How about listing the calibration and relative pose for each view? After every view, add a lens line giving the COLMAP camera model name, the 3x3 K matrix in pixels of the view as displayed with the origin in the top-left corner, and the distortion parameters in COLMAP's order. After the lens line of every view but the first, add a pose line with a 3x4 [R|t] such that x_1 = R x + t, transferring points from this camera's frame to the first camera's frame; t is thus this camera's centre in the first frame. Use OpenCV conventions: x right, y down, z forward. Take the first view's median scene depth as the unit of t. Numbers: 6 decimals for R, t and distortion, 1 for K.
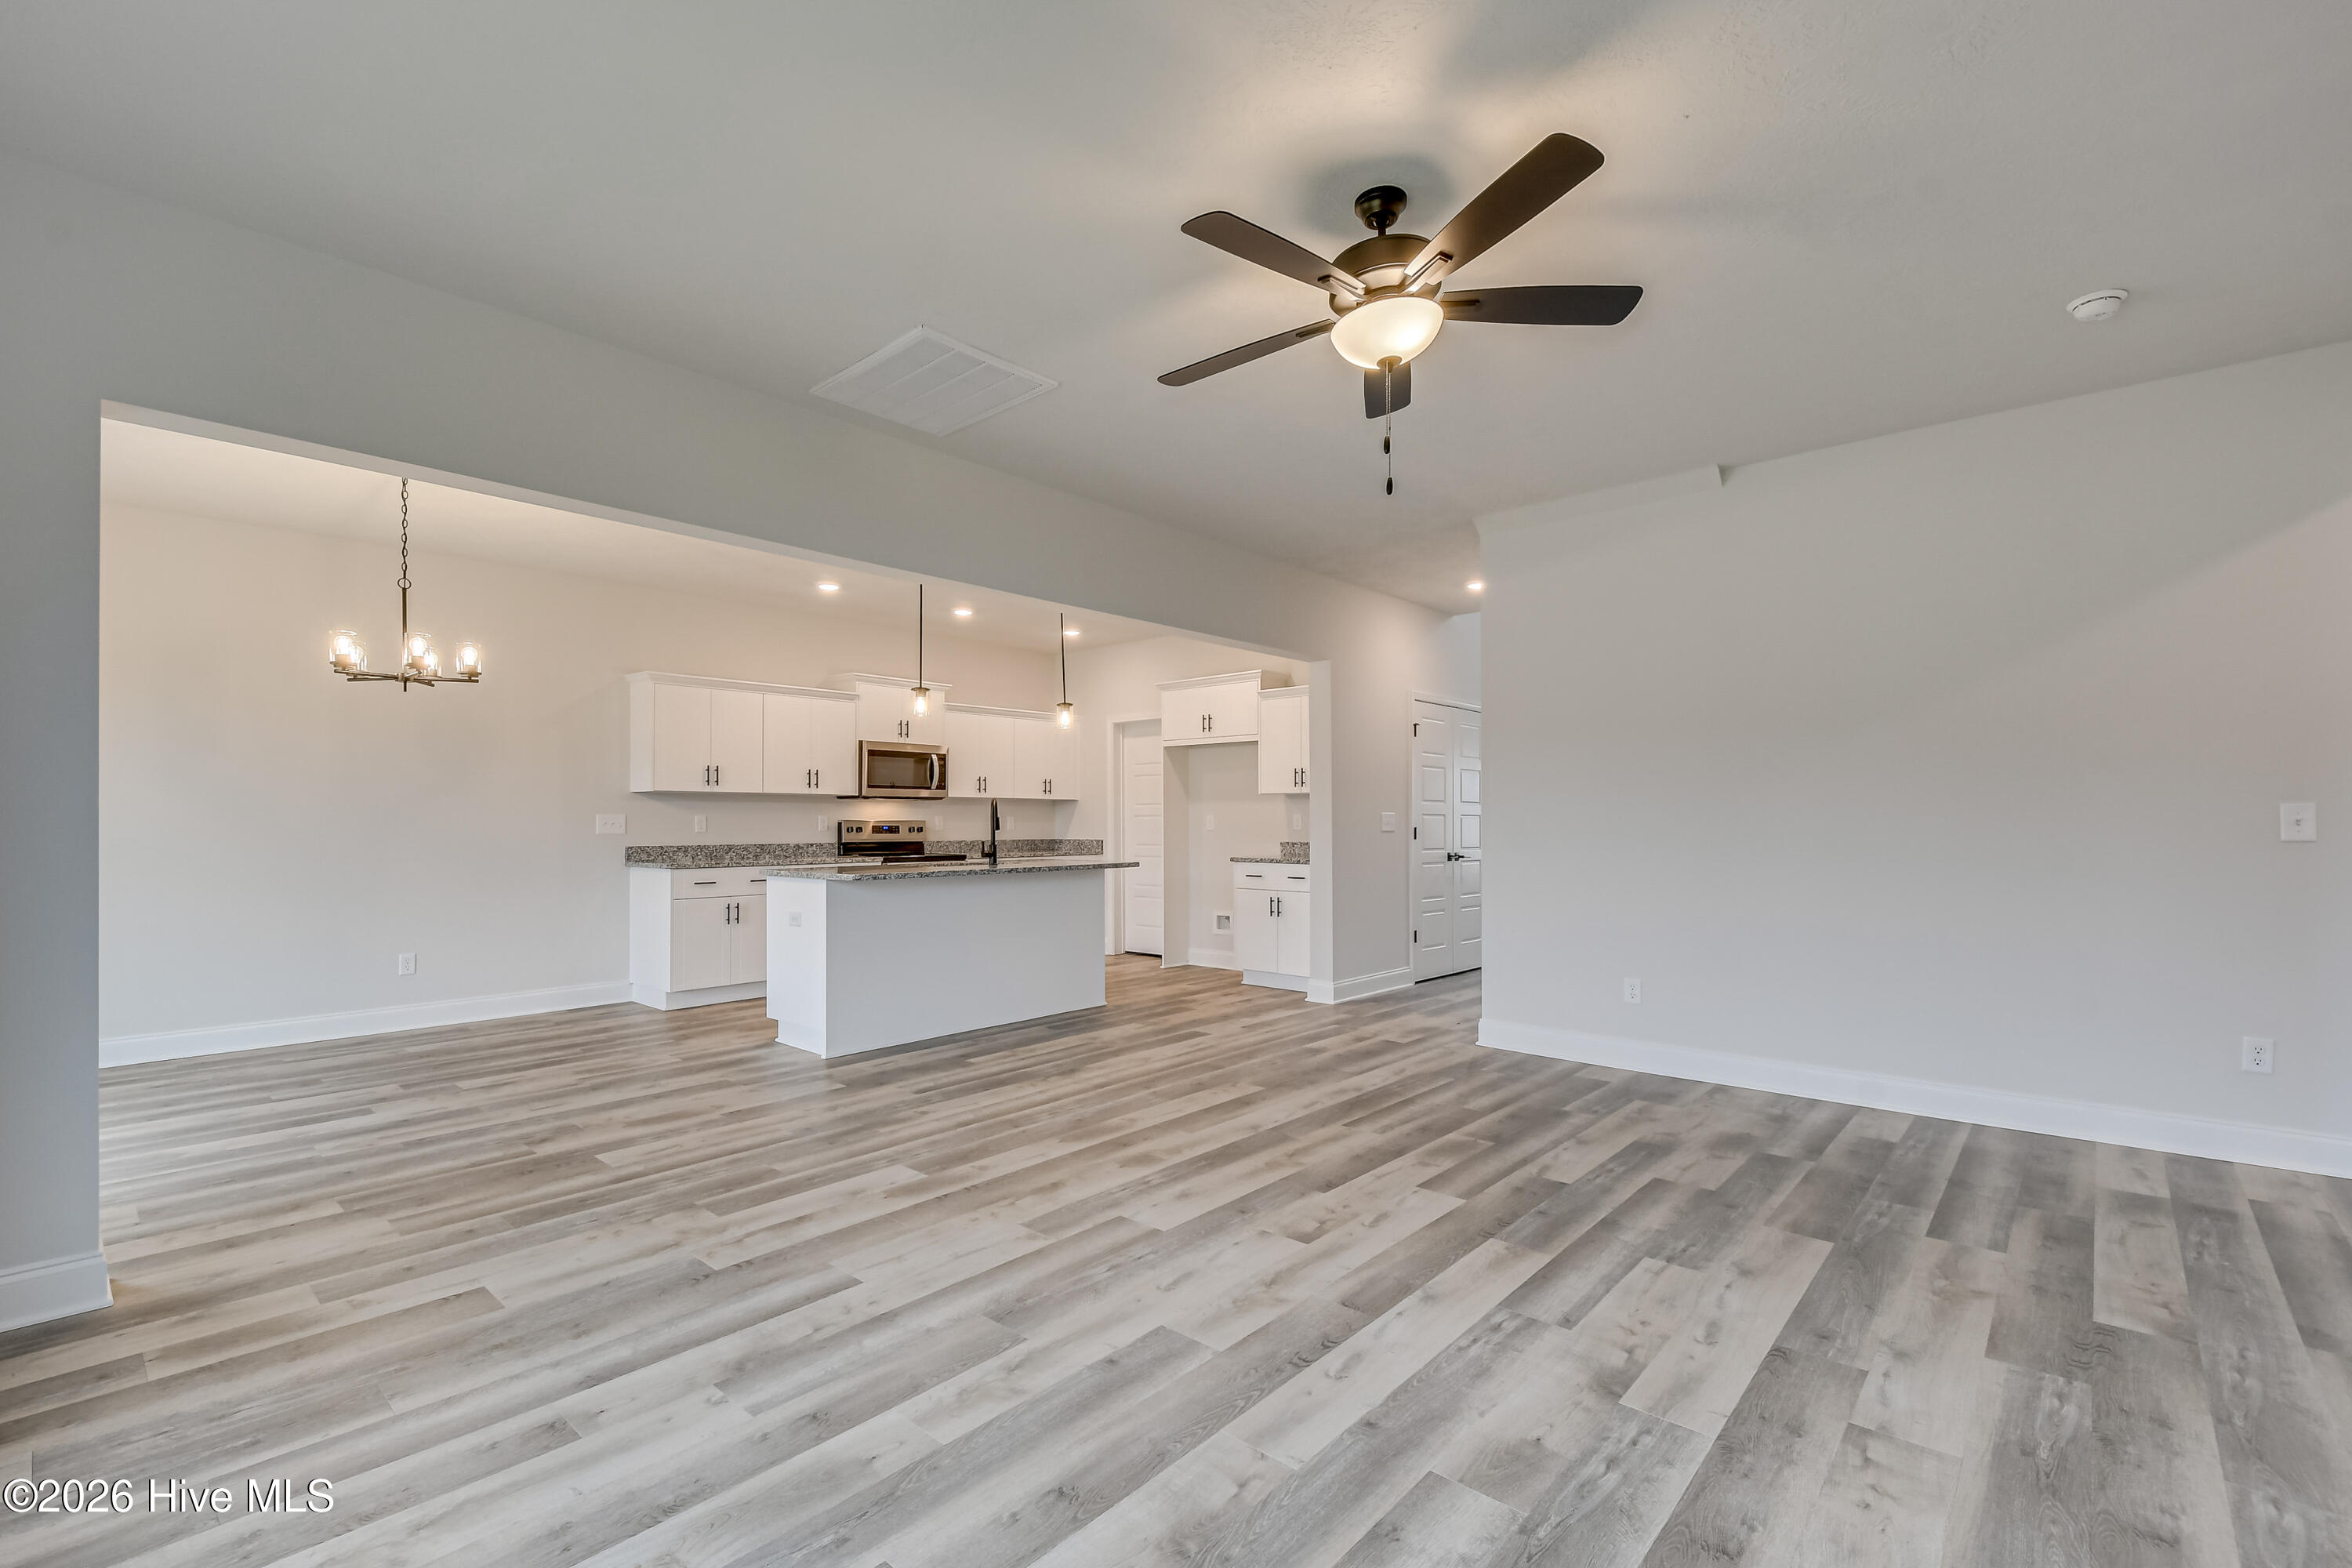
lens RADIAL K [[1013.7, 0, 1184.6], [0, 1013.7, 808.8], [0, 0, 1]] dist [0.013482, -0.000274]
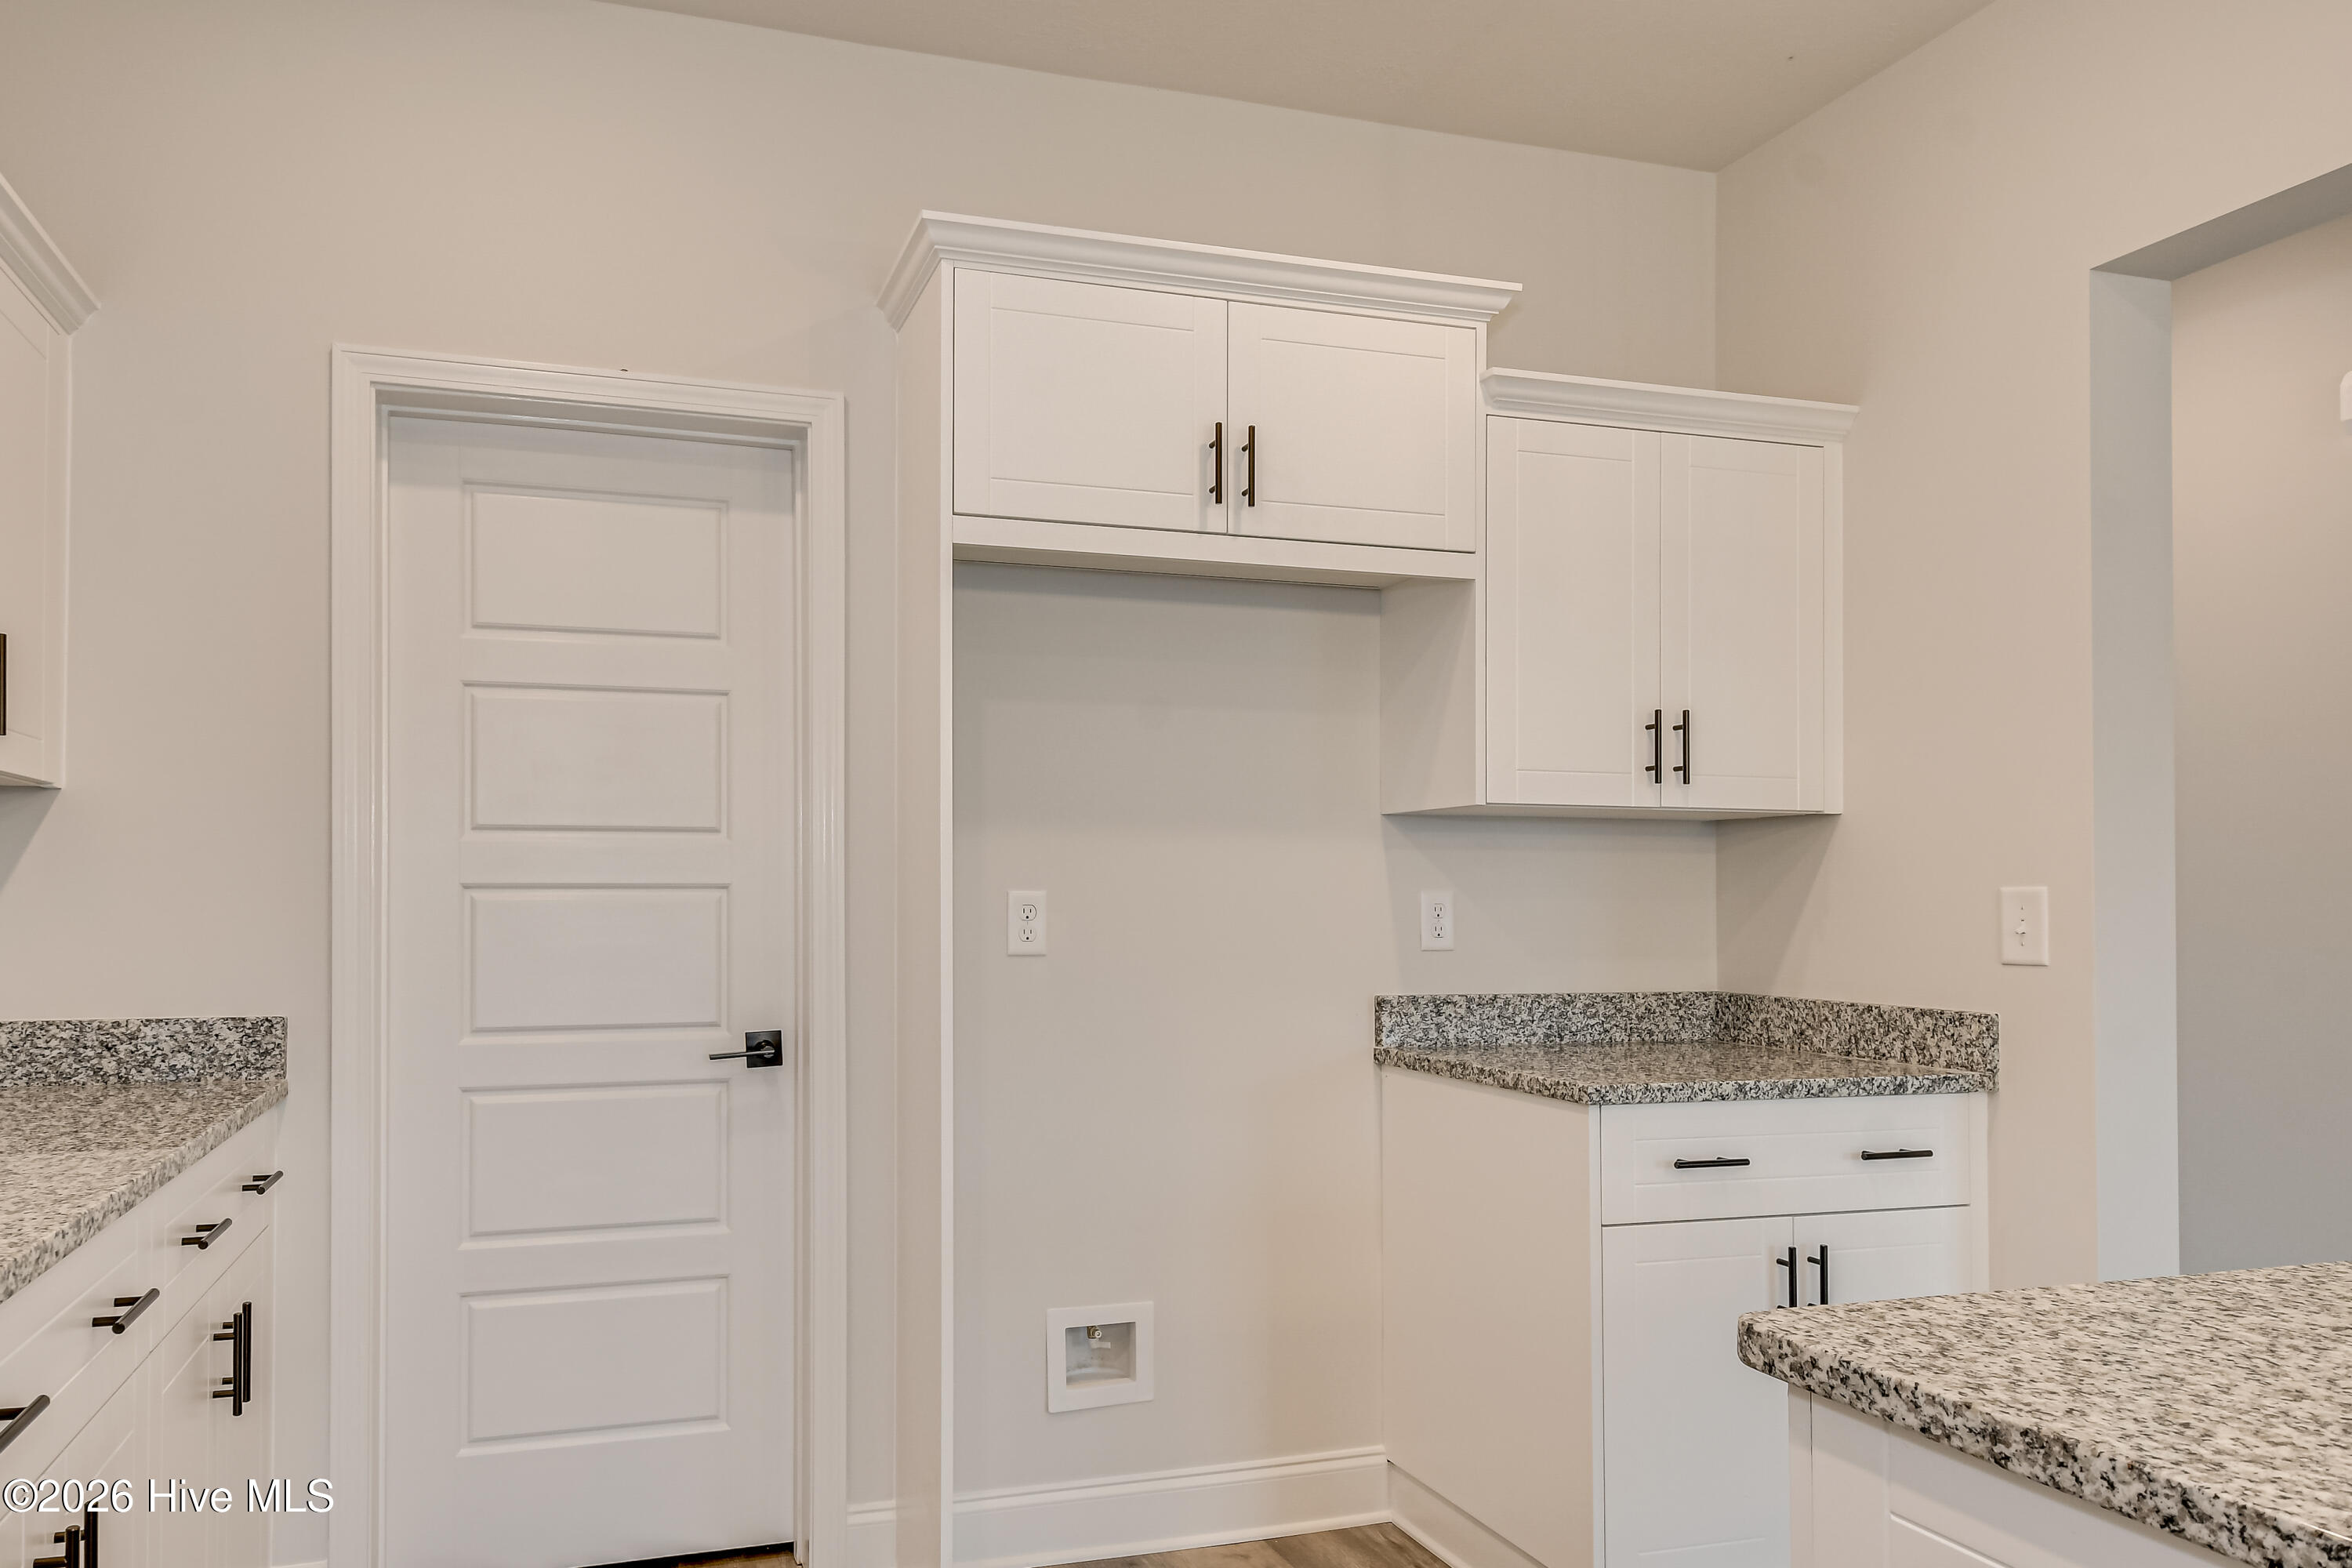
lens RADIAL K [[1514.6, 0, 974.2], [0, 1514.6, 880.2], [0, 0, 1]] dist [0.023085, -0.000595]
pose [[0.546137, 0.013166, 0.837592, -0.503300], [-0.015044, 0.999869, -0.005907, 0.012799], [-0.837560, -0.009375, 0.546264, 1.568748]]
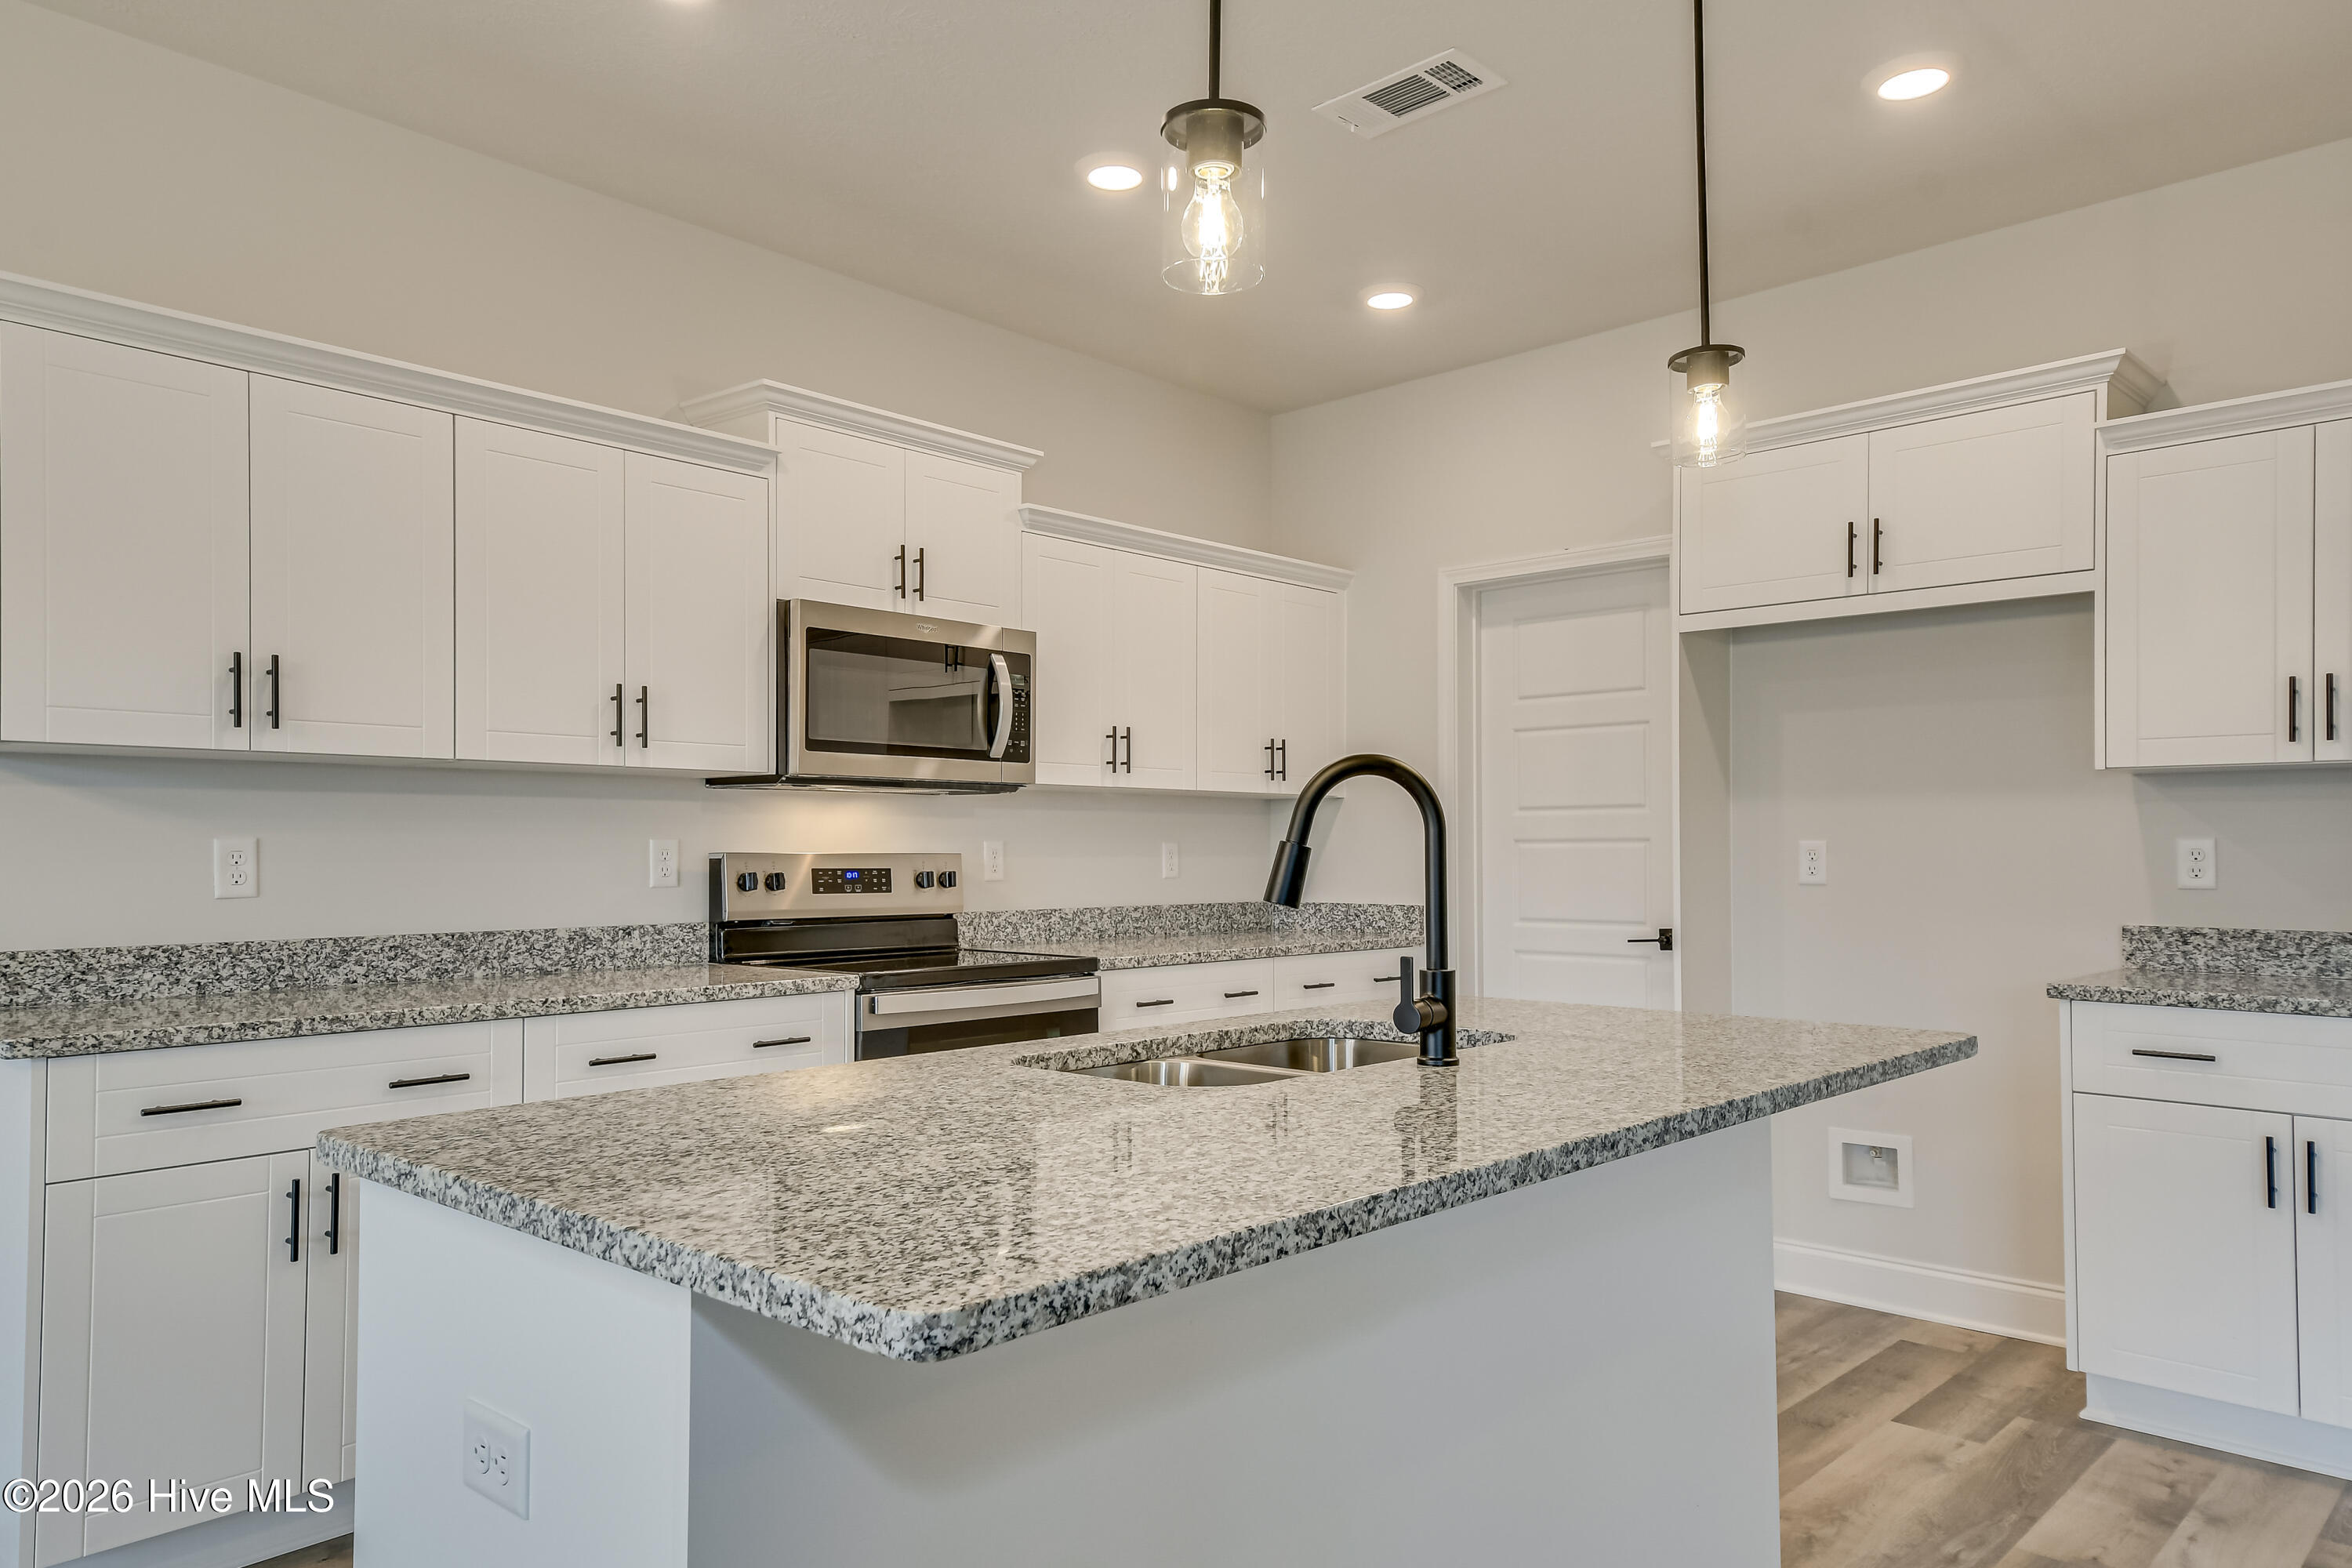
lens RADIAL K [[1560.1, 0, 1176.7], [0, 1560.1, 824.2], [0, 0, 1]] dist [0.054386, 0.001403]
pose [[0.999652, 0.000973, -0.026363, -0.323256], [-0.001032, 0.999997, -0.002244, 0.005576], [0.026361, 0.002271, 0.999650, 0.908800]]
